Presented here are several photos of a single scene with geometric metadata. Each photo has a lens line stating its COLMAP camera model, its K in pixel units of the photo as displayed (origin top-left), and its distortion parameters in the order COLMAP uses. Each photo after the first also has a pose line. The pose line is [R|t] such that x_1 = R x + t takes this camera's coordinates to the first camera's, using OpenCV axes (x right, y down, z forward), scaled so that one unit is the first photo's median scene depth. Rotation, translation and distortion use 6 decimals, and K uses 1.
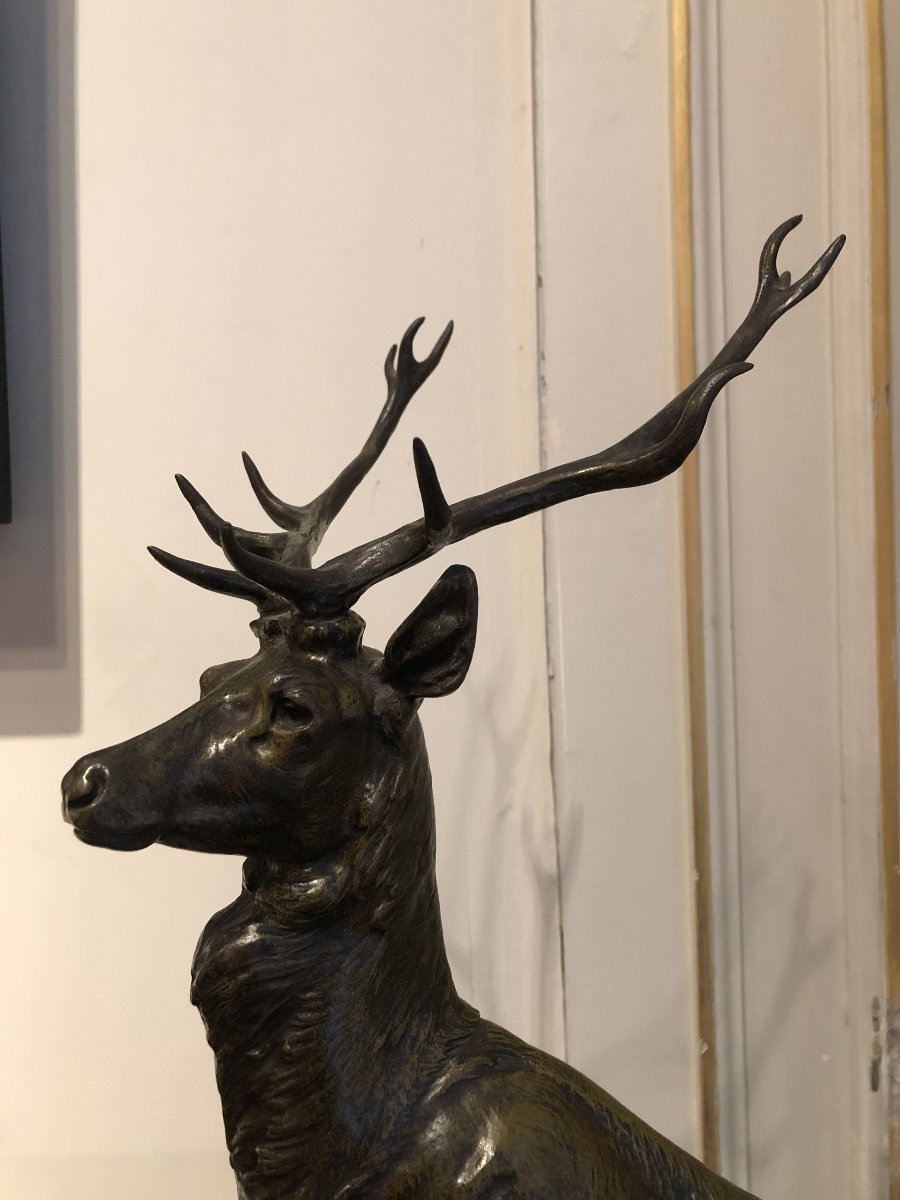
lens RADIAL K [[997.6, 0, 434.4], [0, 997.6, 600.1], [0, 0, 1]] dist [0.013223, 0.004810]
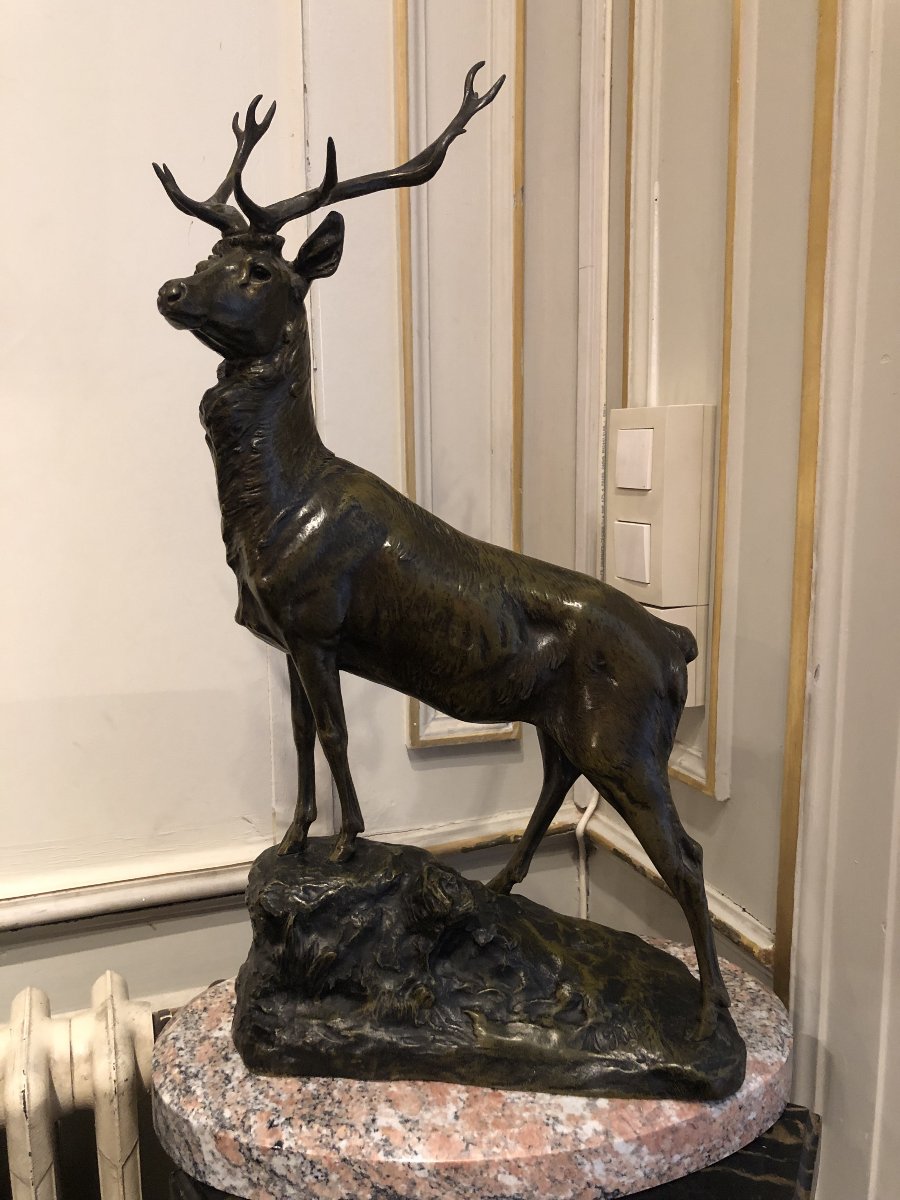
lens RADIAL K [[969.8, 0, 450.0], [0, 969.8, 600.0], [0, 0, 1]] dist [0.014744, -0.037267]
pose [[0.936613, -0.036789, 0.348429, -0.462626], [-0.014033, 0.989735, 0.142221, 0.453054], [-0.350085, -0.138095, 0.926483, -1.023005]]
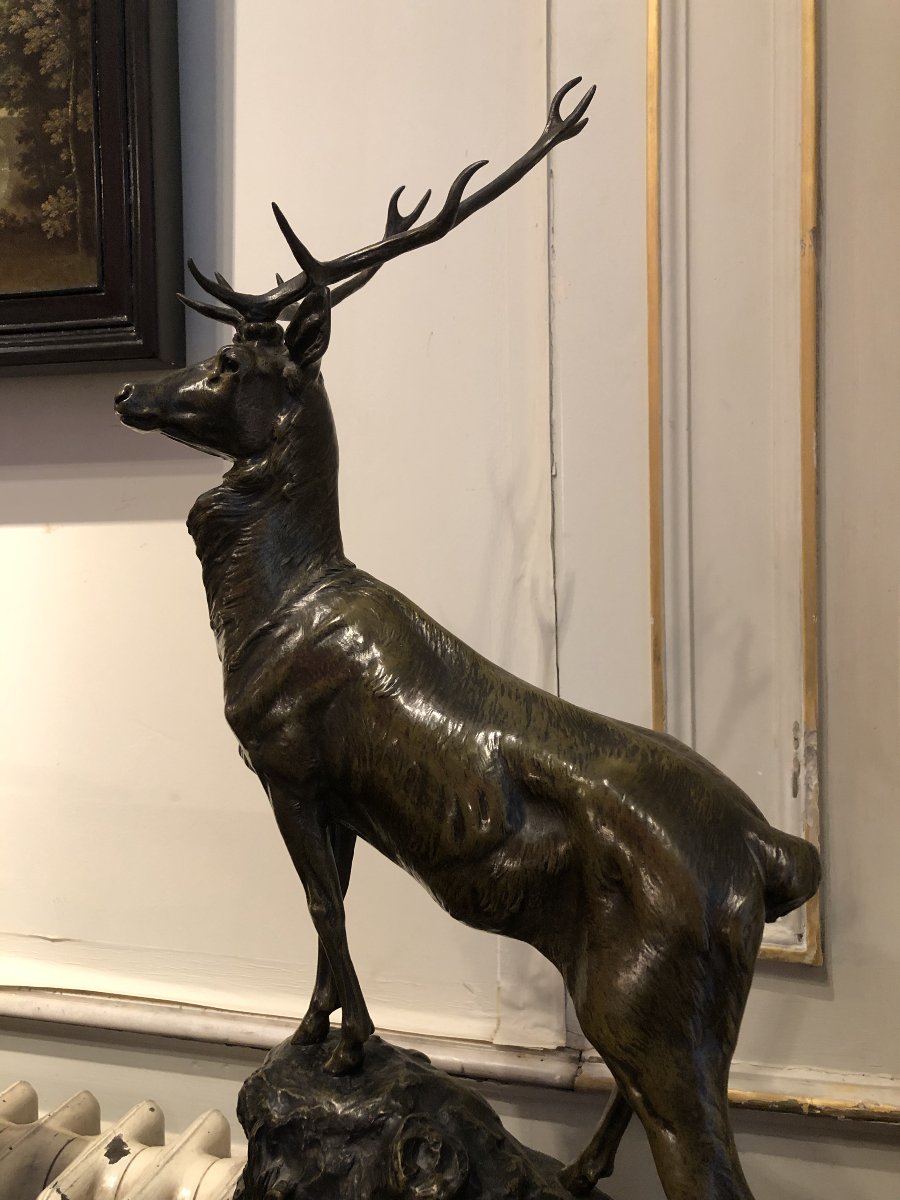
lens RADIAL K [[980.4, 0, 429.0], [0, 980.4, 593.2], [0, 0, 1]] dist [0.009639, -0.007663]
pose [[0.963859, 0.023438, -0.265379, 0.658665], [-0.019575, 0.999661, 0.017193, 0.460230], [0.265692, -0.011377, 0.963991, -0.629753]]
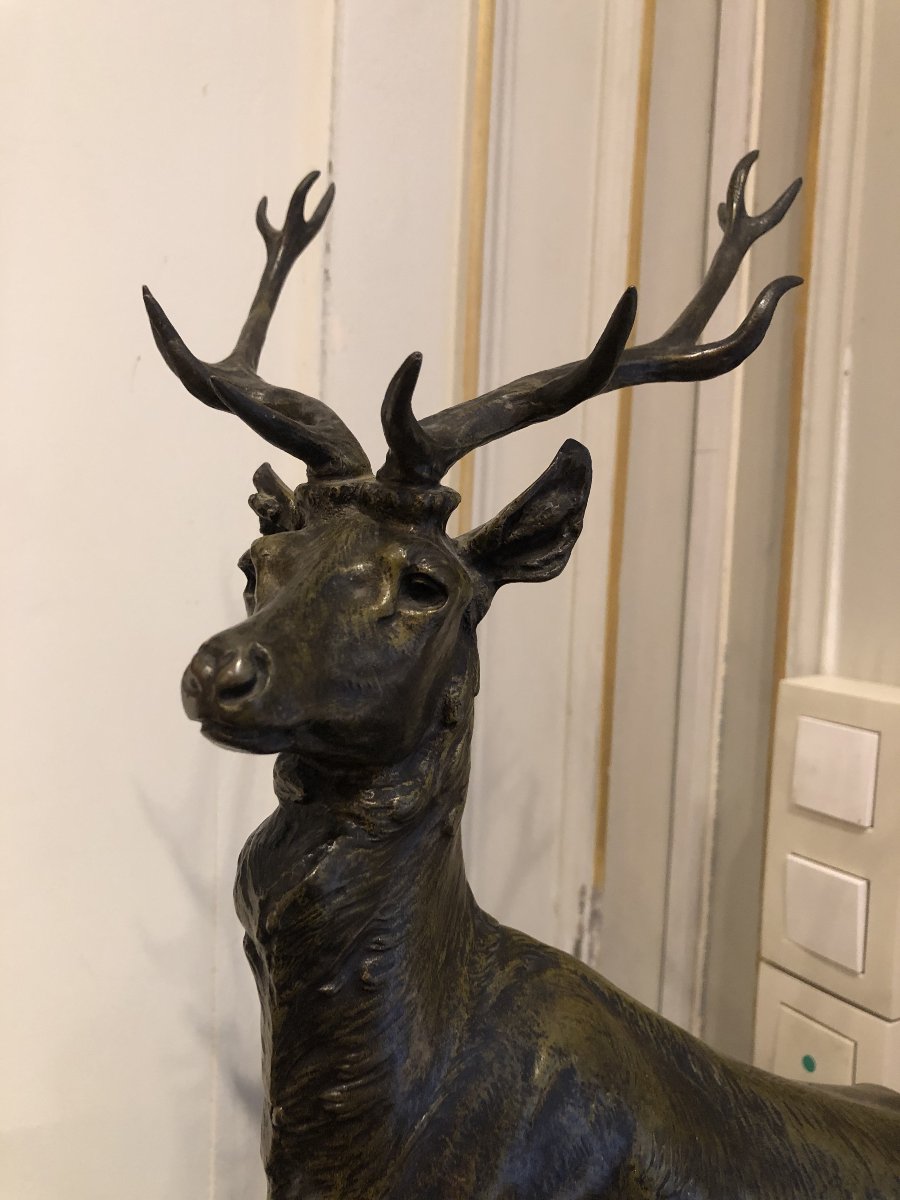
lens RADIAL K [[1005.8, 0, 450.0], [0, 1005.8, 600.0], [0, 0, 1]] dist [-0.003429, -0.013442]
pose [[0.879230, 0.032234, 0.475307, -0.489896], [-0.060976, 0.997117, 0.045172, 0.073848], [-0.472480, -0.068699, 0.878660, 0.210941]]
